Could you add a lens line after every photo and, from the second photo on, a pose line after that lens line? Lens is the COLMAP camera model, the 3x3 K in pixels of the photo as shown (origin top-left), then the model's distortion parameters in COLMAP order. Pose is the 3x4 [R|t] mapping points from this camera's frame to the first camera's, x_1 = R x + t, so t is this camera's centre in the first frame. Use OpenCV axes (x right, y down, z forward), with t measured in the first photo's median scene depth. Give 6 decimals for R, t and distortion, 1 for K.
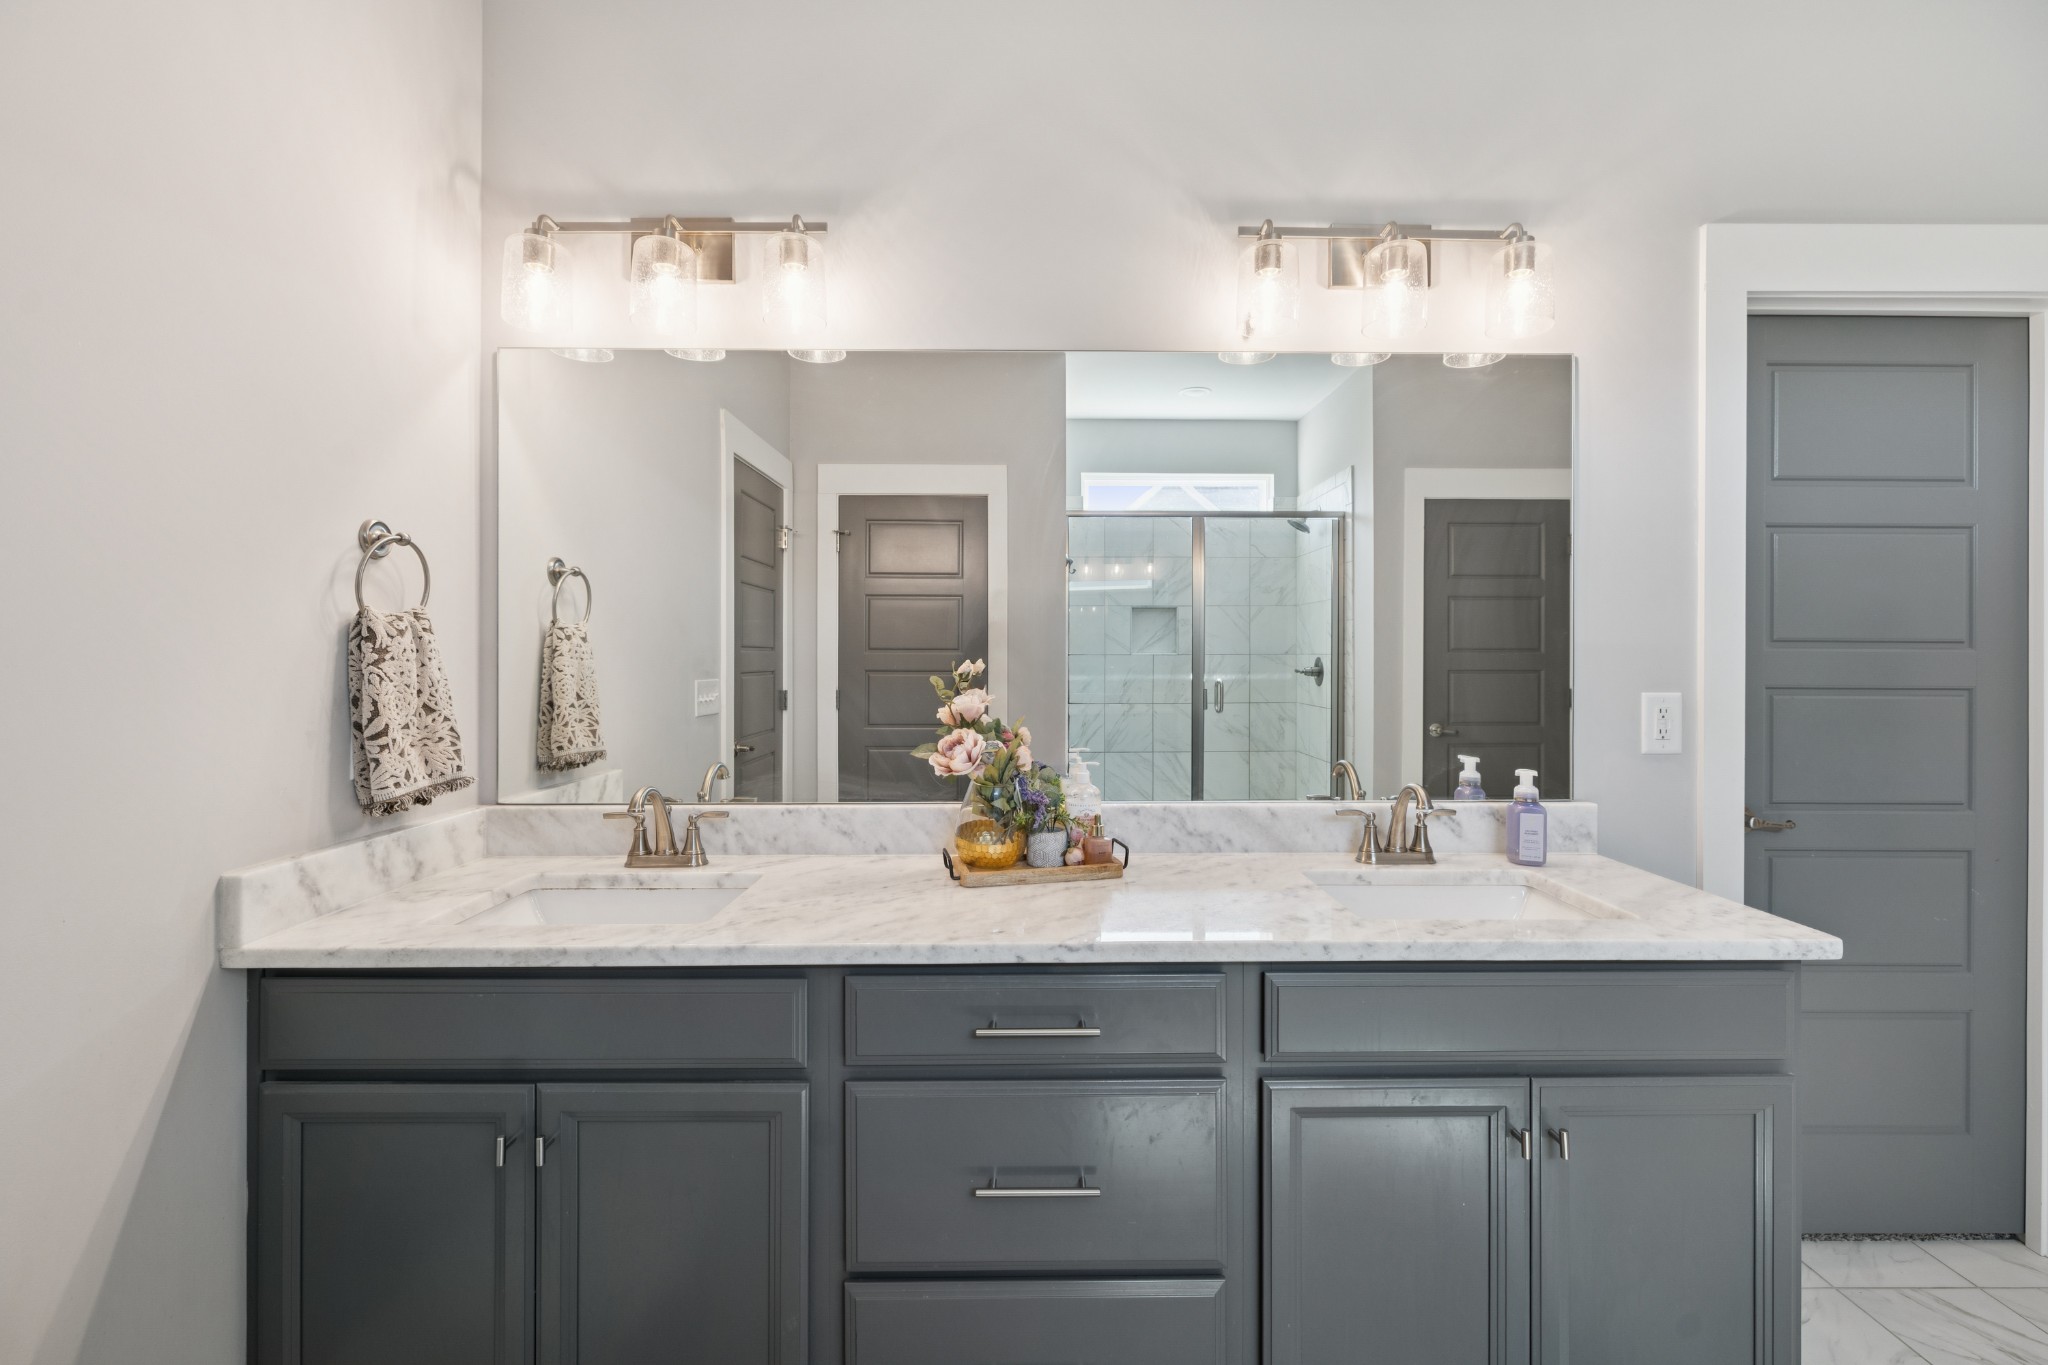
lens RADIAL K [[866.1, 0, 1036.2], [0, 866.1, 644.7], [0, 0, 1]] dist [0.000910, 0.000239]
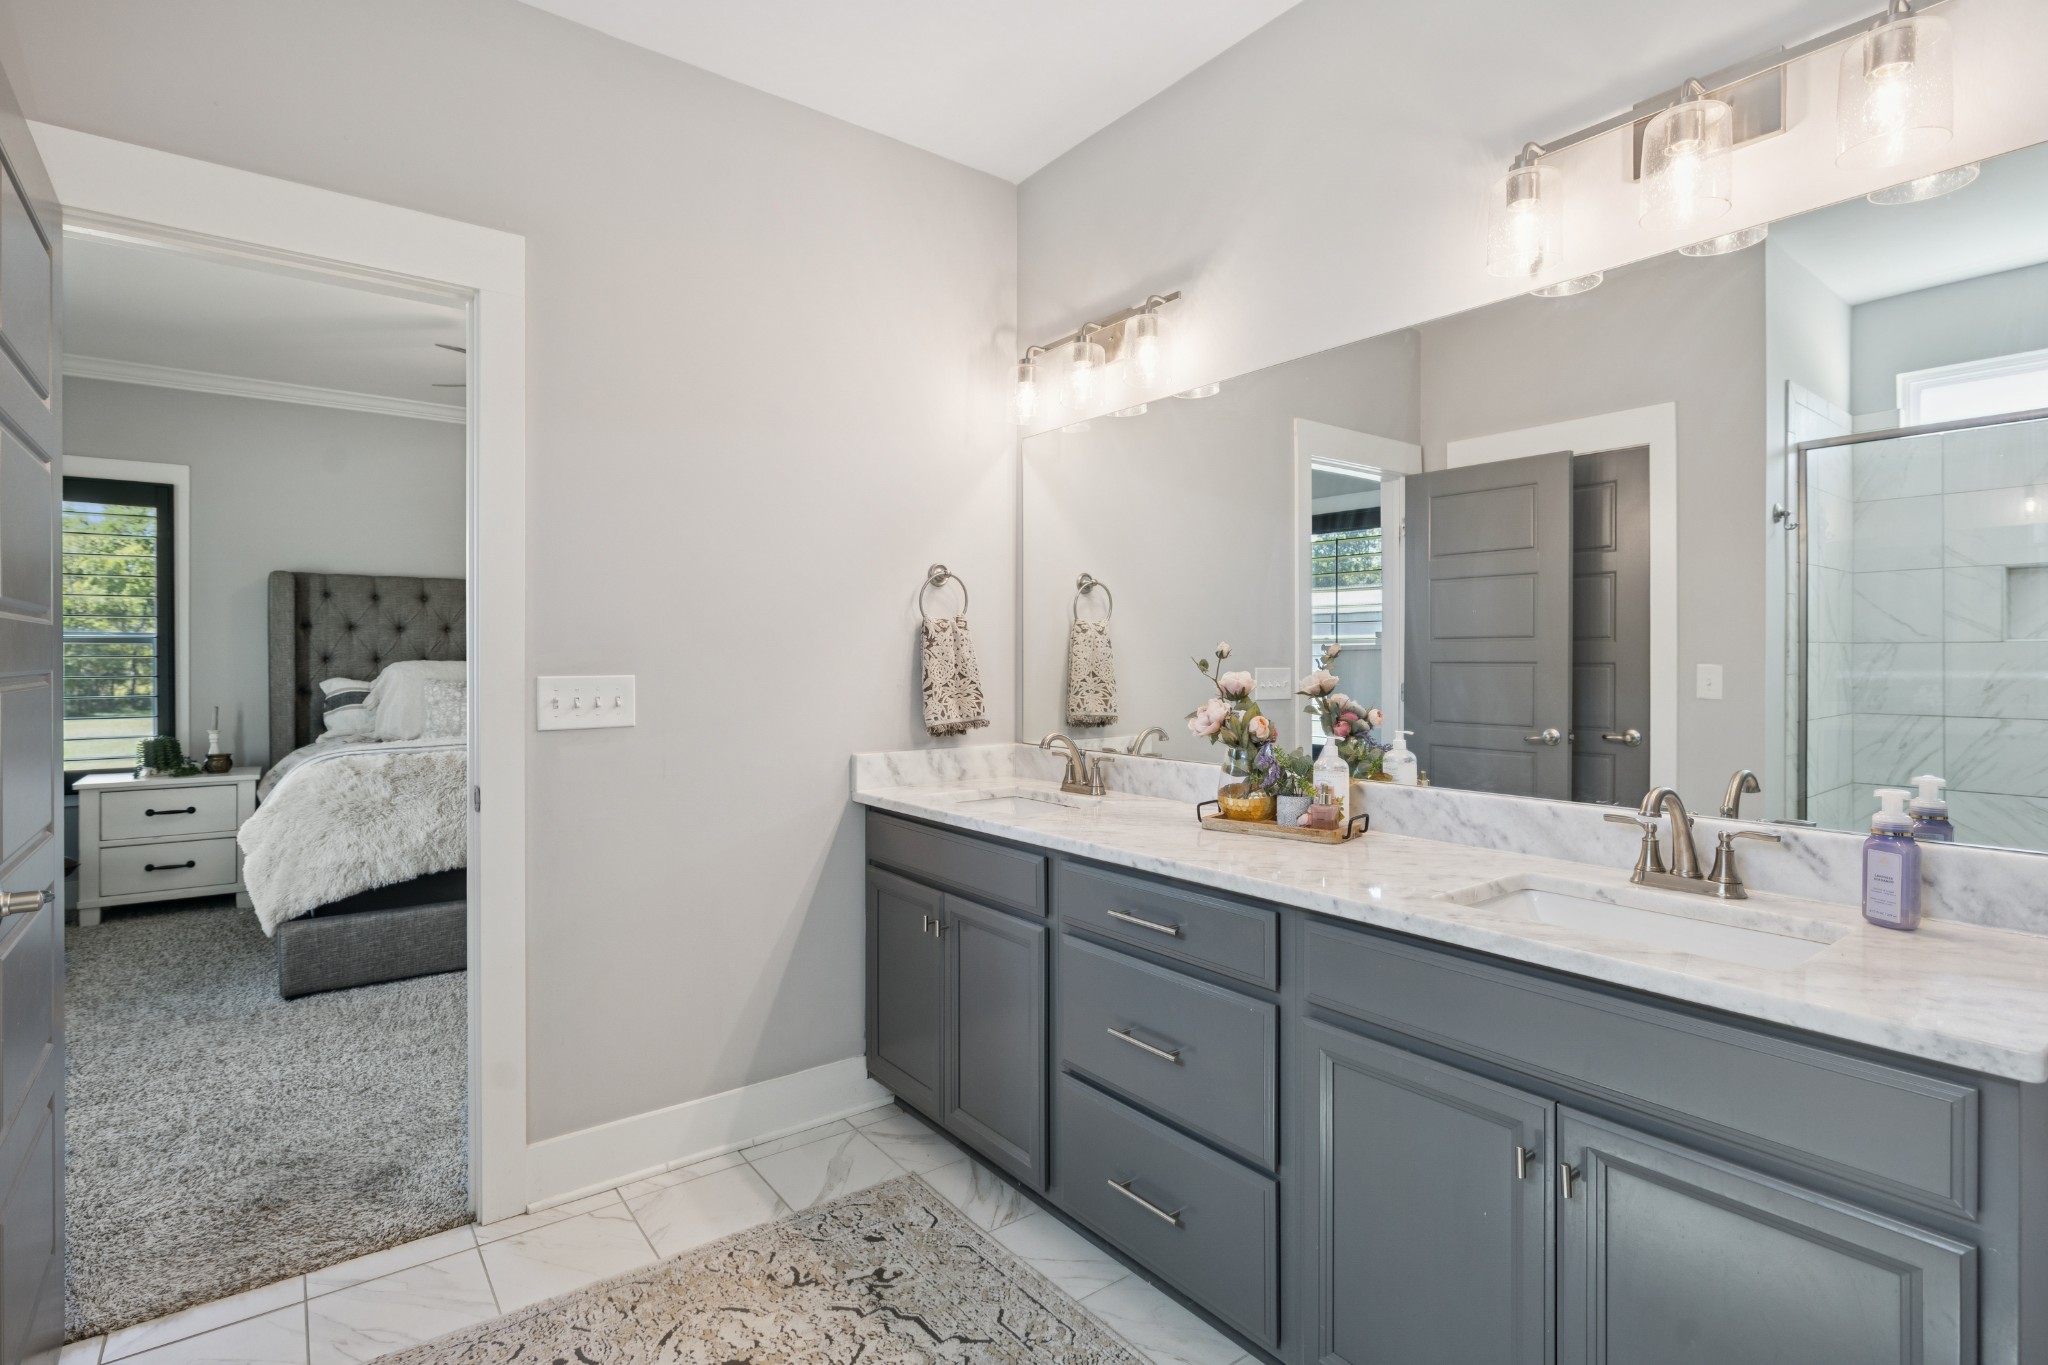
lens RADIAL K [[988.1, 0, 1015.7], [0, 988.1, 632.6], [0, 0, 1]] dist [-0.001192, 0.000165]
pose [[0.594964, -0.021830, -0.803456, 0.763211], [0.012723, 0.999762, -0.017742, 0.023667], [0.803652, 0.000334, 0.595099, -0.028320]]
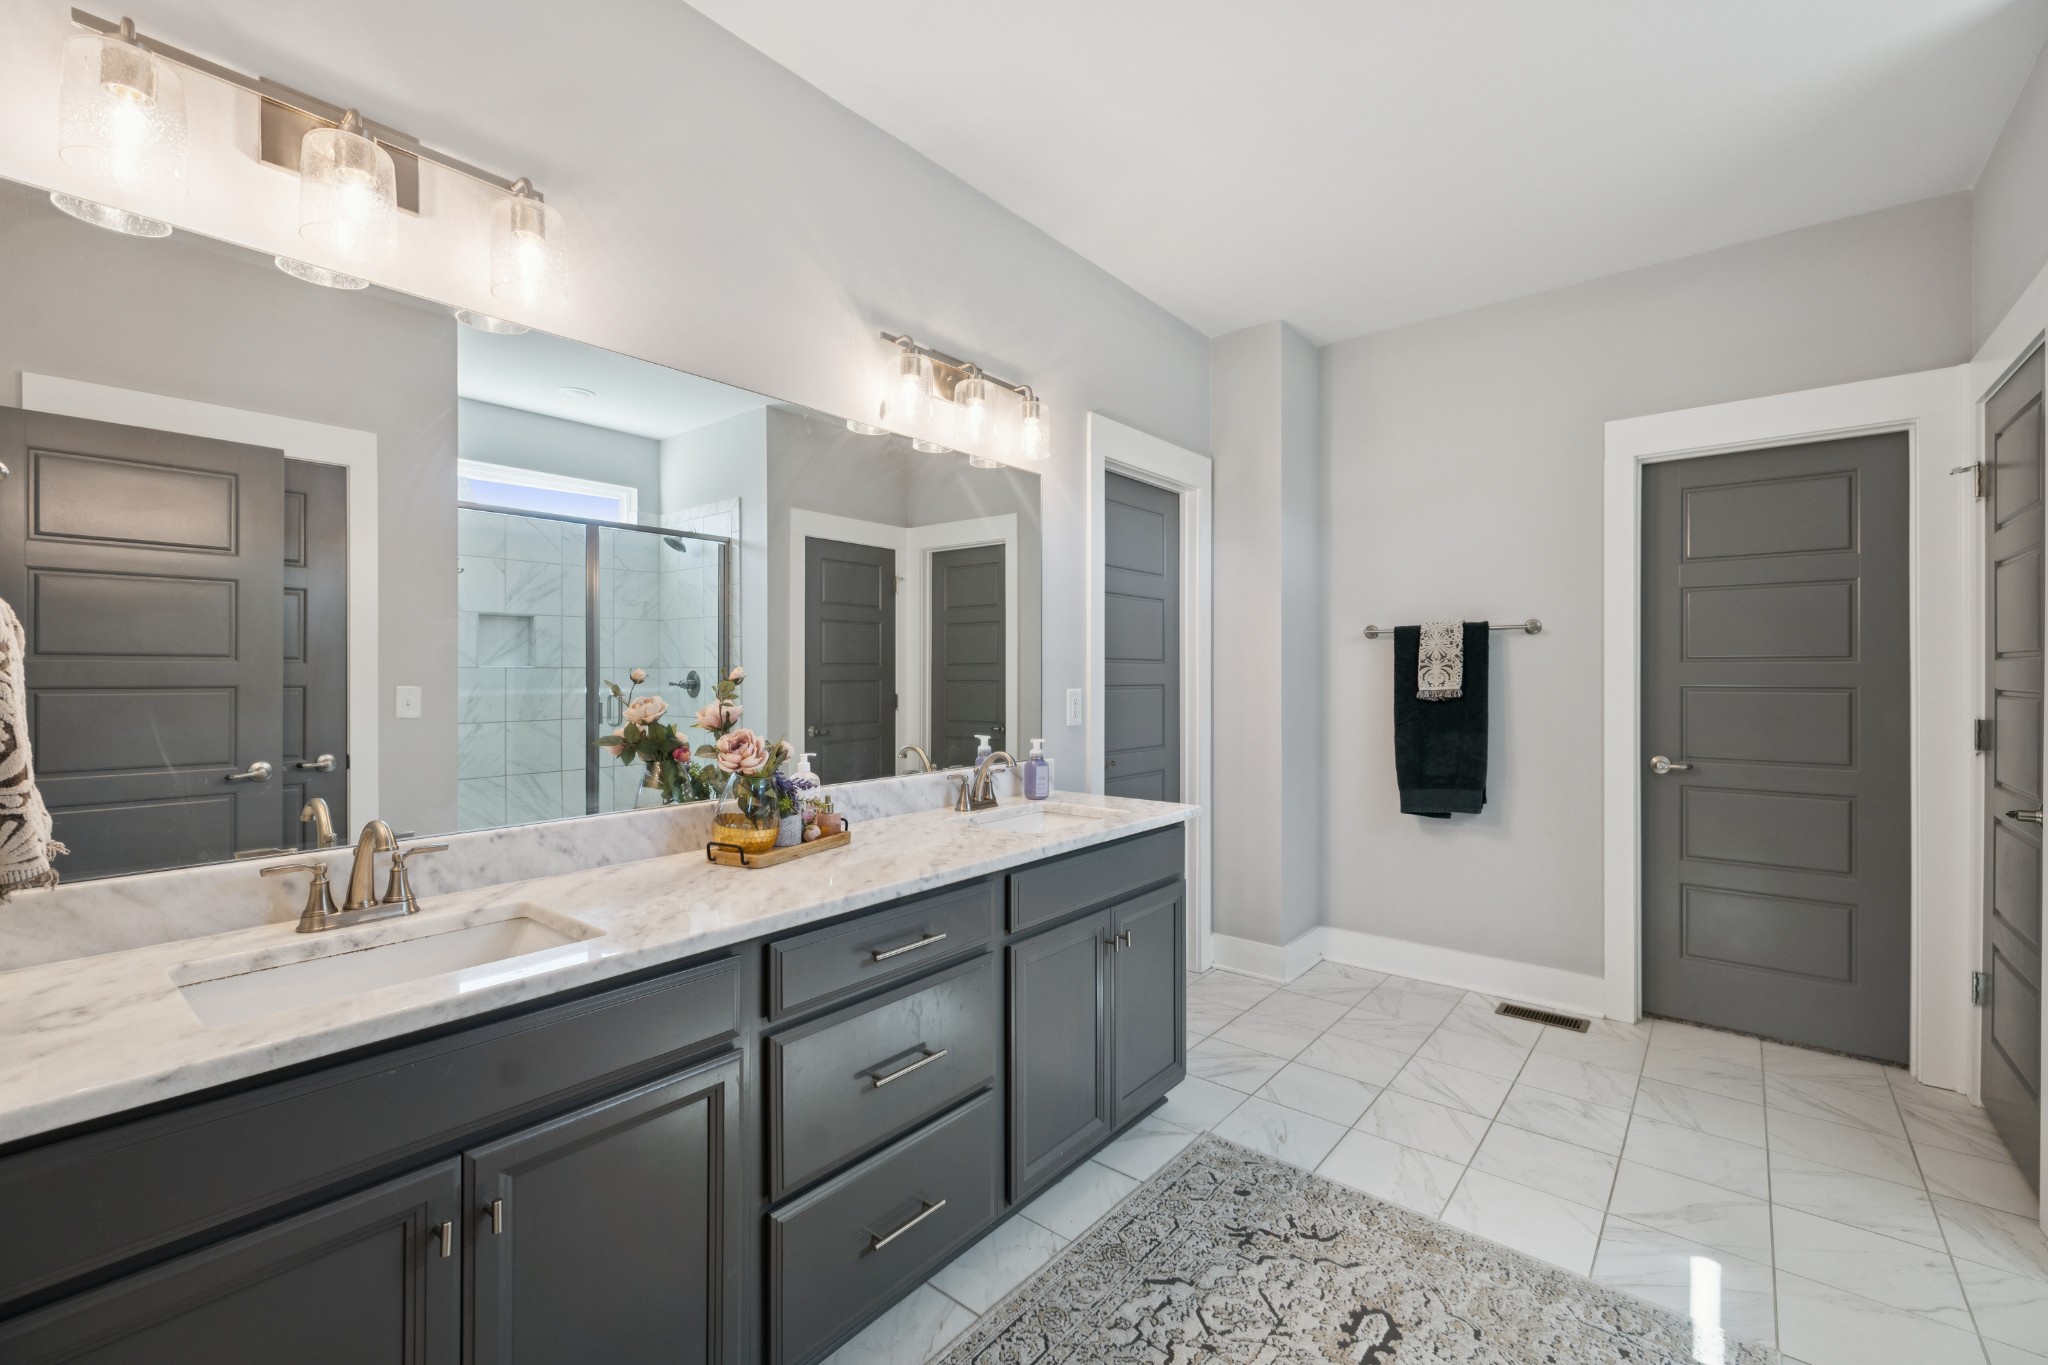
lens RADIAL K [[869.6, 0, 1024.9], [0, 869.6, 649.7], [0, 0, 1]] dist [-0.000036, 0.000352]
pose [[0.639877, 0.019698, 0.768224, -0.635434], [-0.009846, 0.999800, -0.017435, 0.011112], [-0.768414, 0.003593, 0.639943, 0.012024]]
